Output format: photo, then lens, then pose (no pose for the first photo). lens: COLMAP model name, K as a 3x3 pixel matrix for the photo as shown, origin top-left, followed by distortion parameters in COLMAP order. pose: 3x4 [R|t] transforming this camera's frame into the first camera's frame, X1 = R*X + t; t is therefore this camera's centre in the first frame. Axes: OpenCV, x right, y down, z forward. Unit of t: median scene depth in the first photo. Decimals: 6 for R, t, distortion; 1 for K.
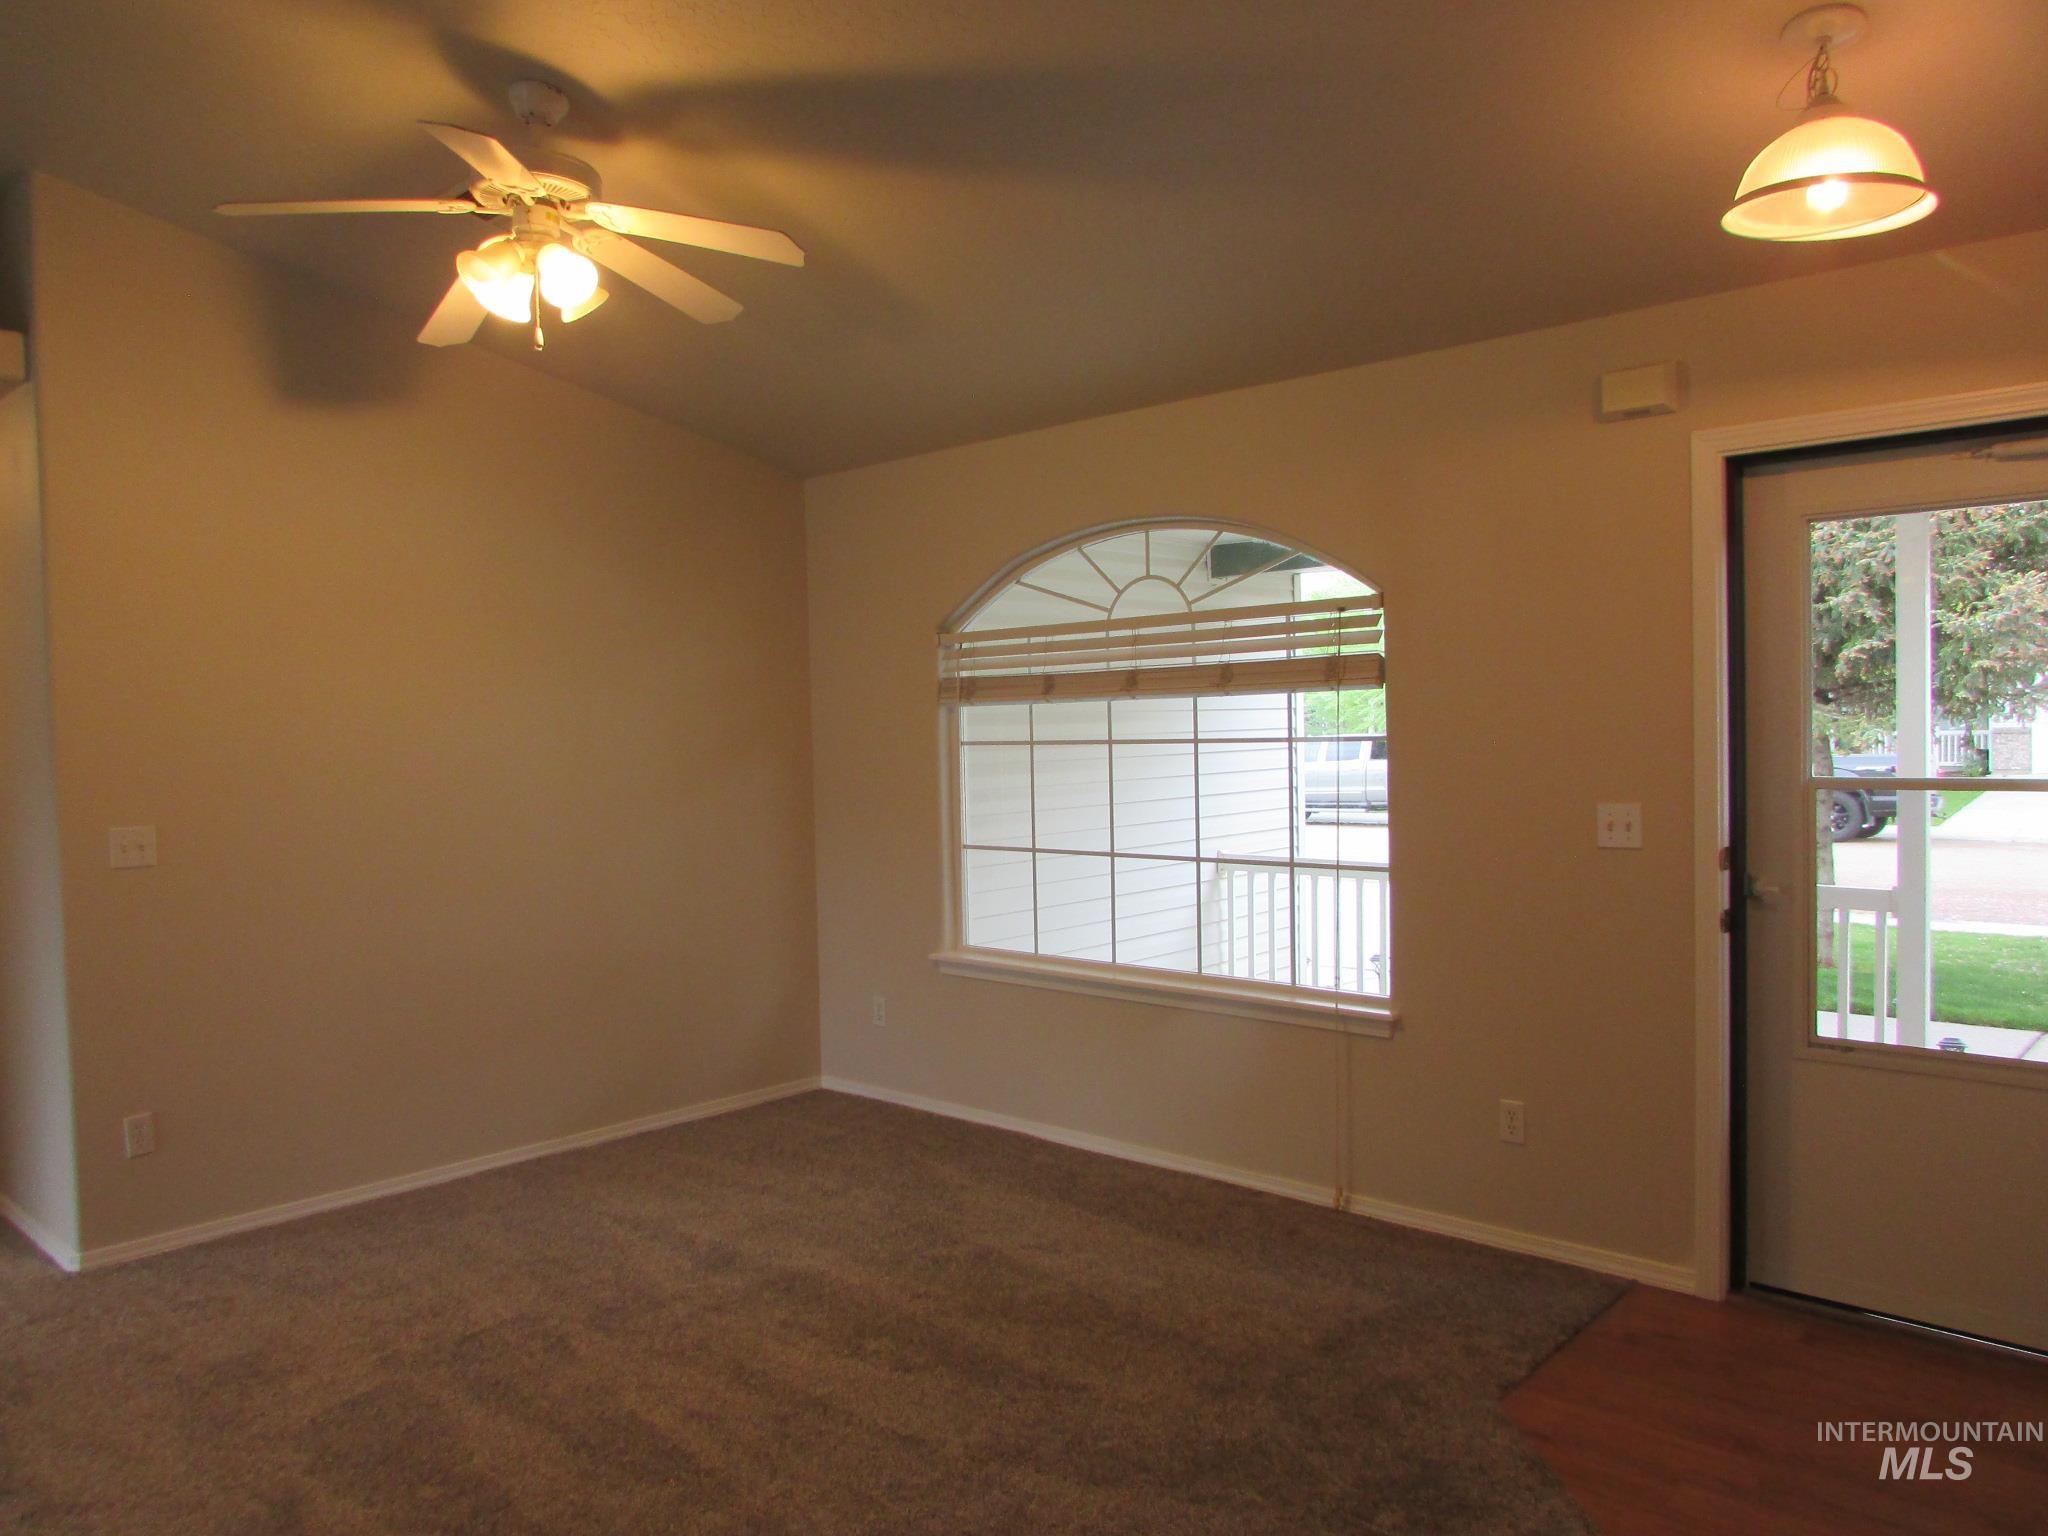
lens RADIAL K [[1531.3, 0, 1087.6], [0, 1531.3, 791.6], [0, 0, 1]] dist [0.043852, 0.000817]
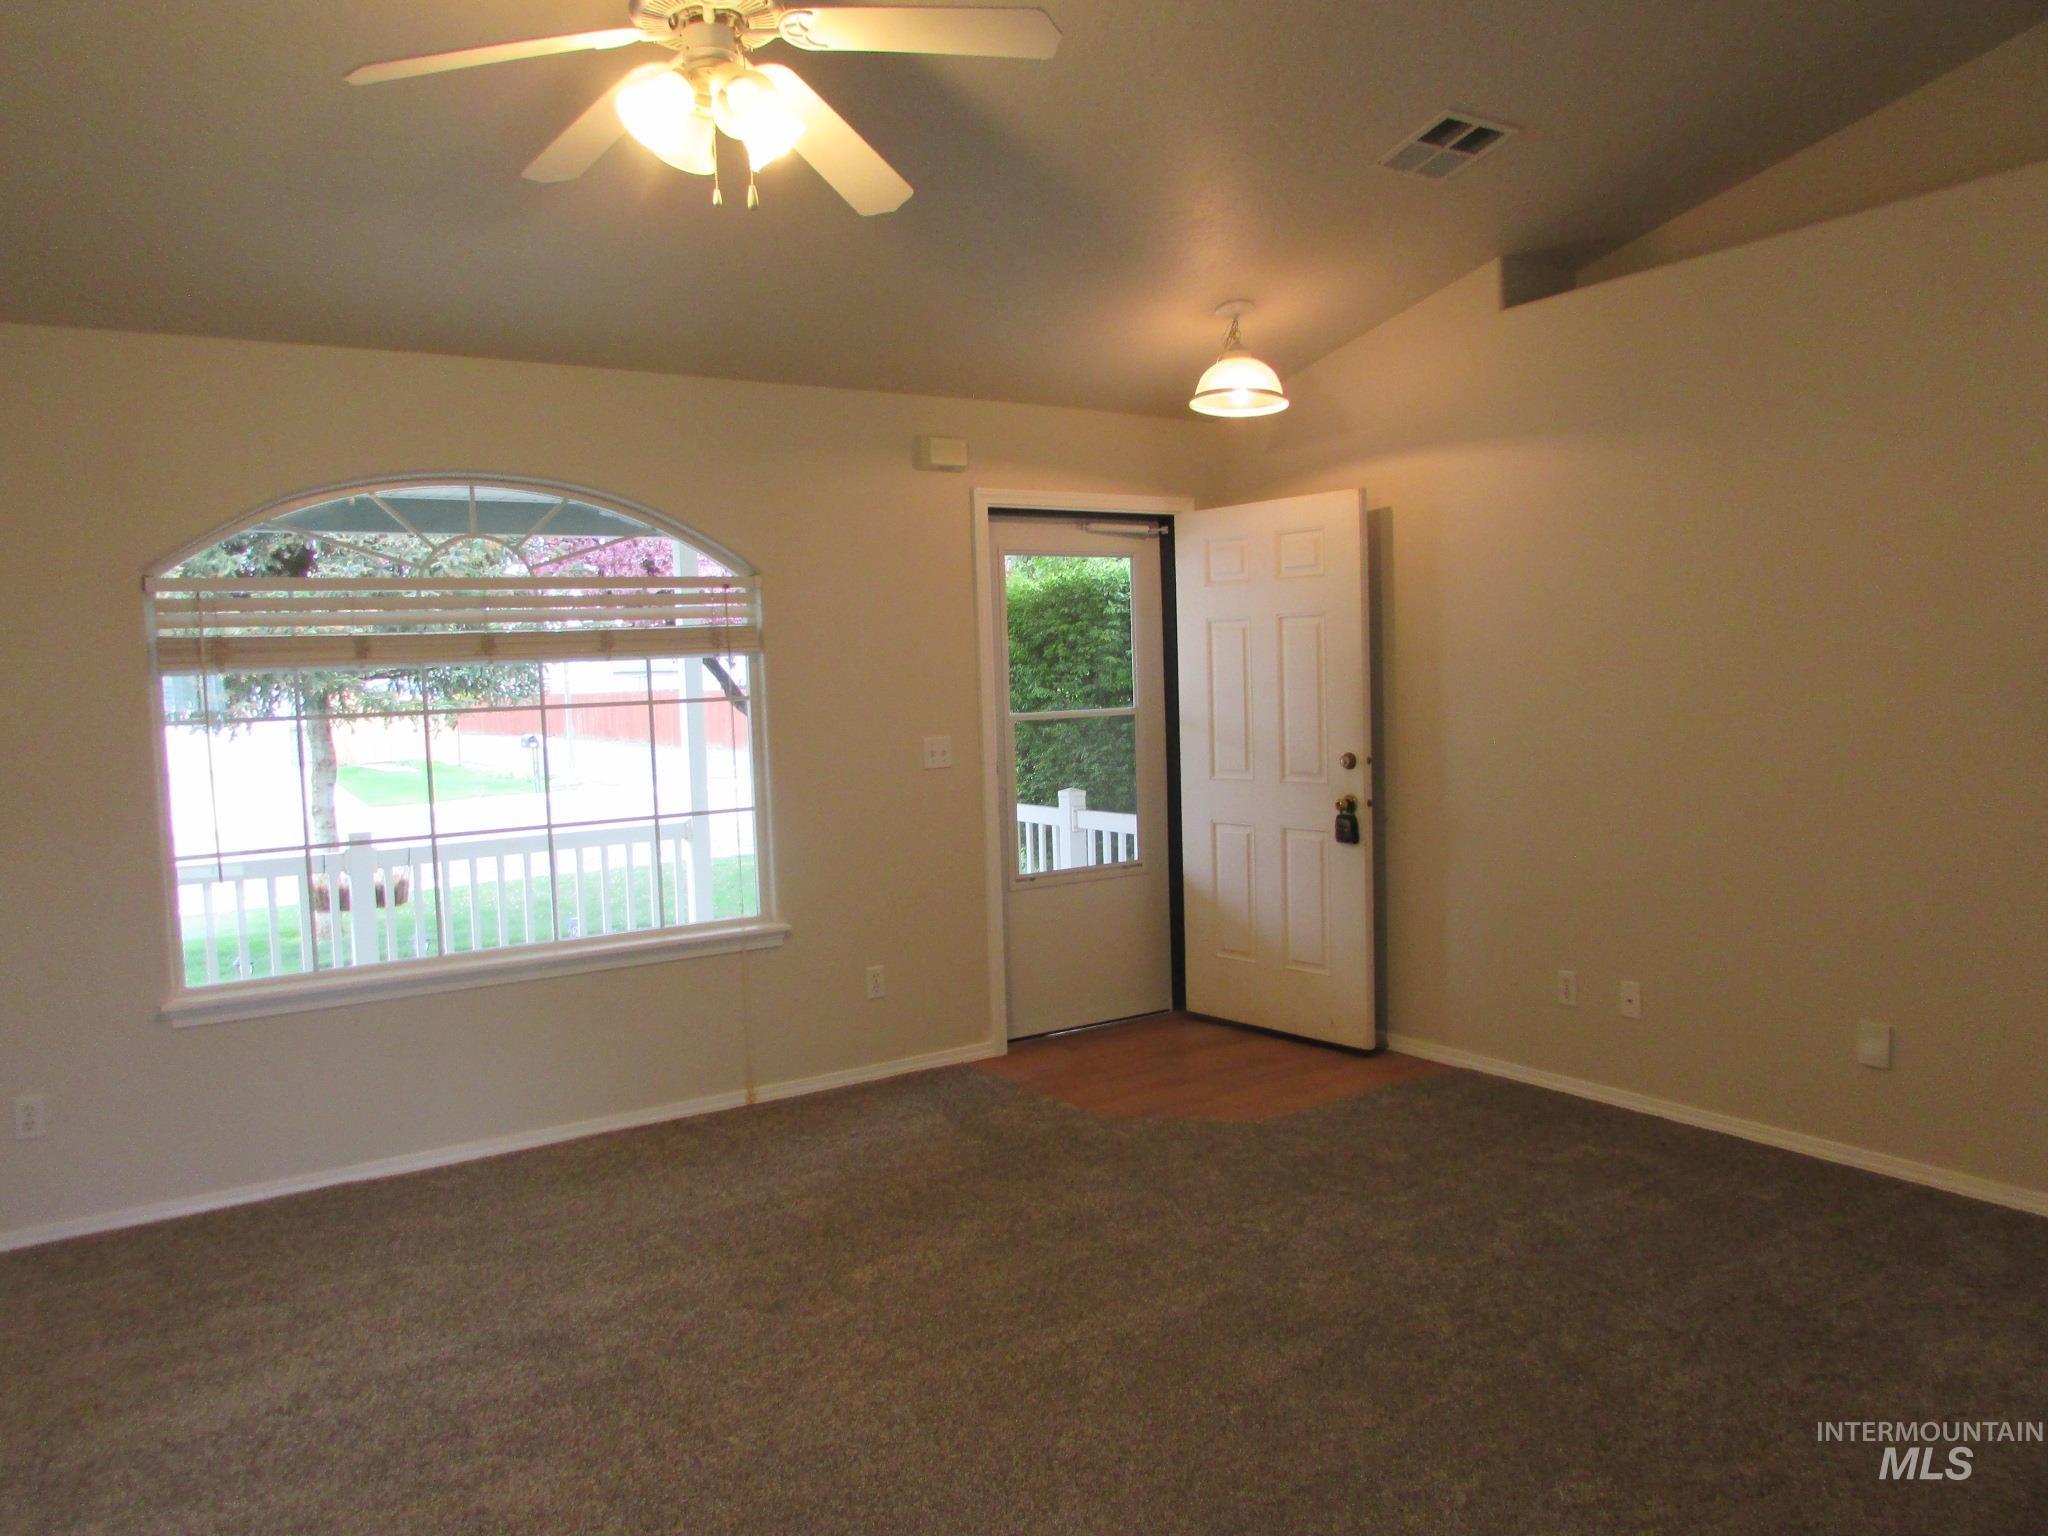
lens RADIAL K [[1450.8, 0, 1010.7], [0, 1450.8, 764.2], [0, 0, 1]] dist [-0.044578, 0.031241]
pose [[0.262519, -0.048642, 0.963700, -0.817548], [0.074080, 0.996797, 0.030133, -0.002088], [-0.962079, 0.063481, 0.265282, 0.504564]]
